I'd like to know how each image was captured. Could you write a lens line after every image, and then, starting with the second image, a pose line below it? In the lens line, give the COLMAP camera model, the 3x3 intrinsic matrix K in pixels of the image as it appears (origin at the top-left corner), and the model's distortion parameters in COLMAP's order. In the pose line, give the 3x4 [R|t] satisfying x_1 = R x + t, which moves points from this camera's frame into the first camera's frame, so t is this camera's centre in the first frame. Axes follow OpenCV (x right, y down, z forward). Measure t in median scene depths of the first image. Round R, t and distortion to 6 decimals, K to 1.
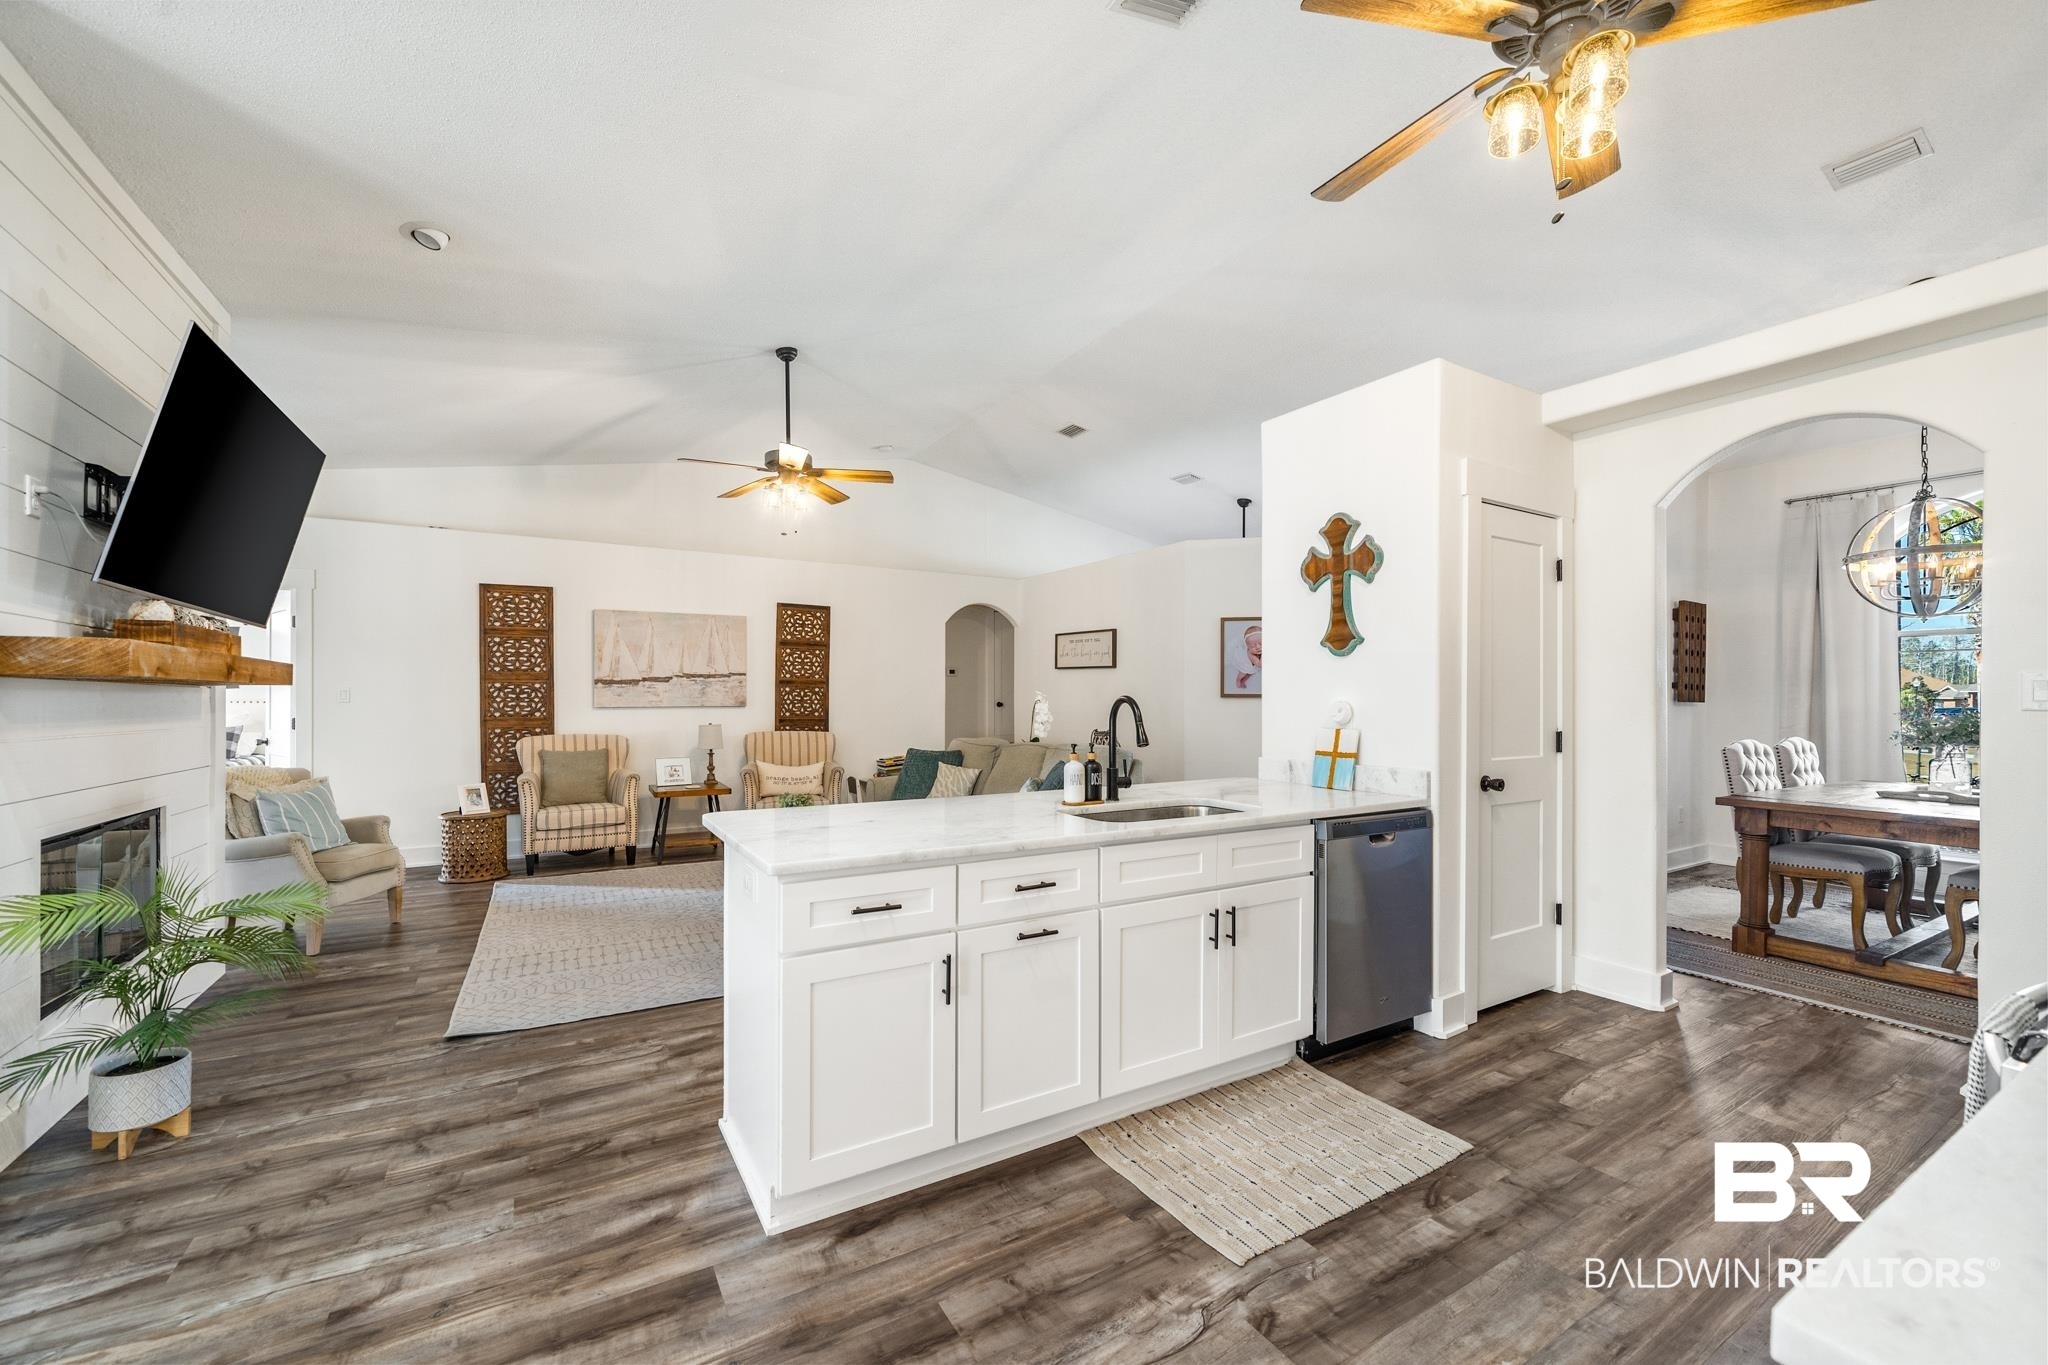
lens RADIAL K [[818.4, 0, 1026.4], [0, 818.4, 697.8], [0, 0, 1]] dist [-0.000220, -0.000211]
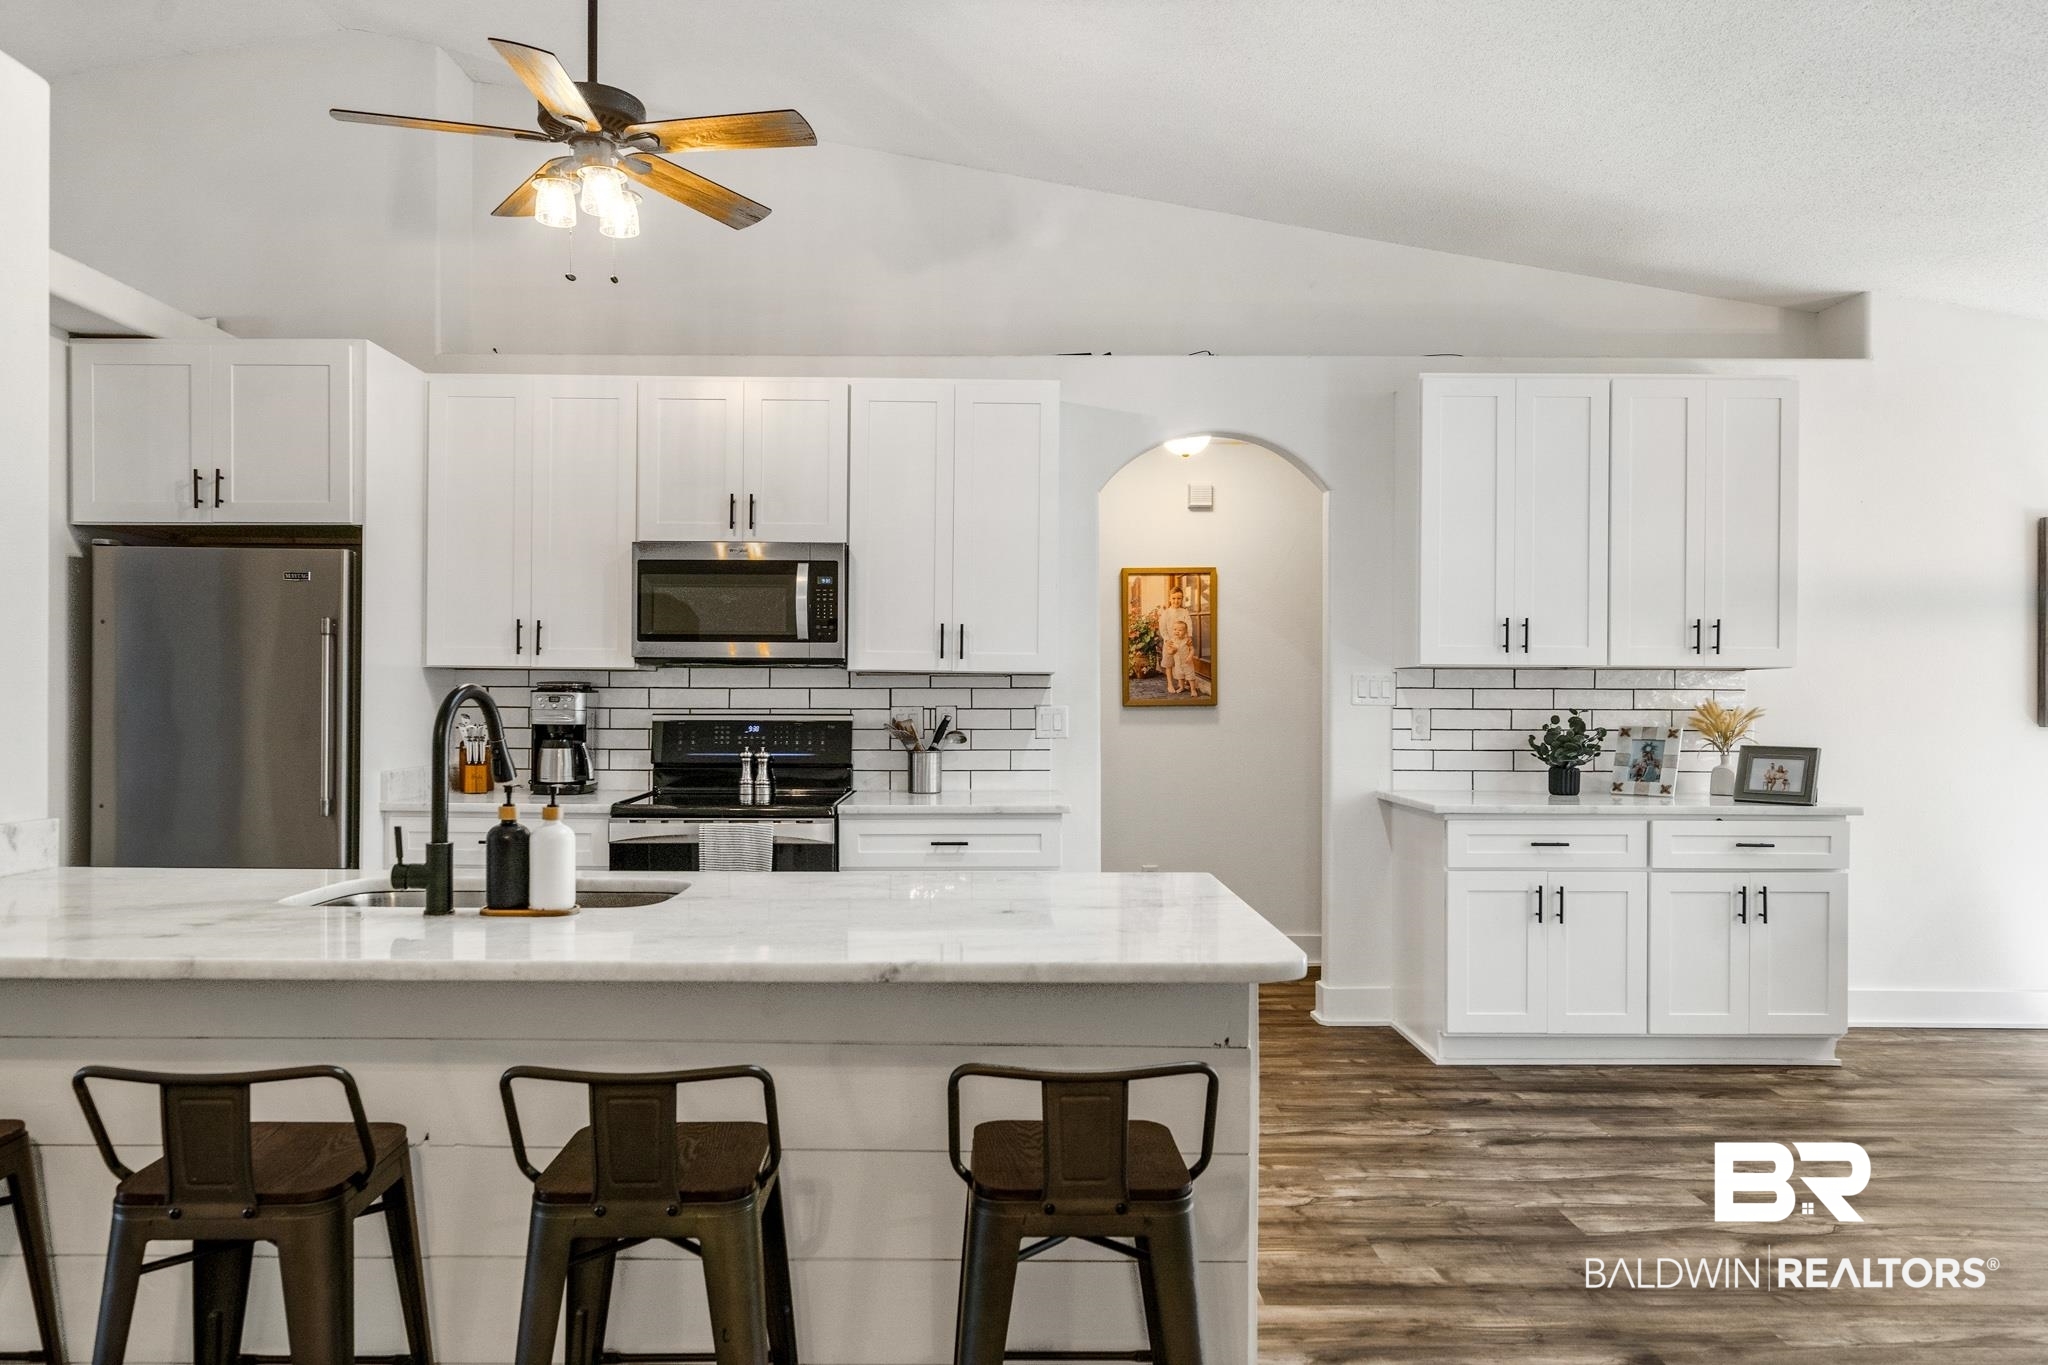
lens RADIAL K [[1357.8, 0, 977.3], [0, 1357.8, 696.0], [0, 0, 1]] dist [0.003862, 0.003500]
pose [[-0.853648, -0.004414, 0.520832, -0.584551], [-0.005223, 0.999986, -0.000086, 0.003424], [-0.520824, -0.002793, -0.853659, 1.608313]]
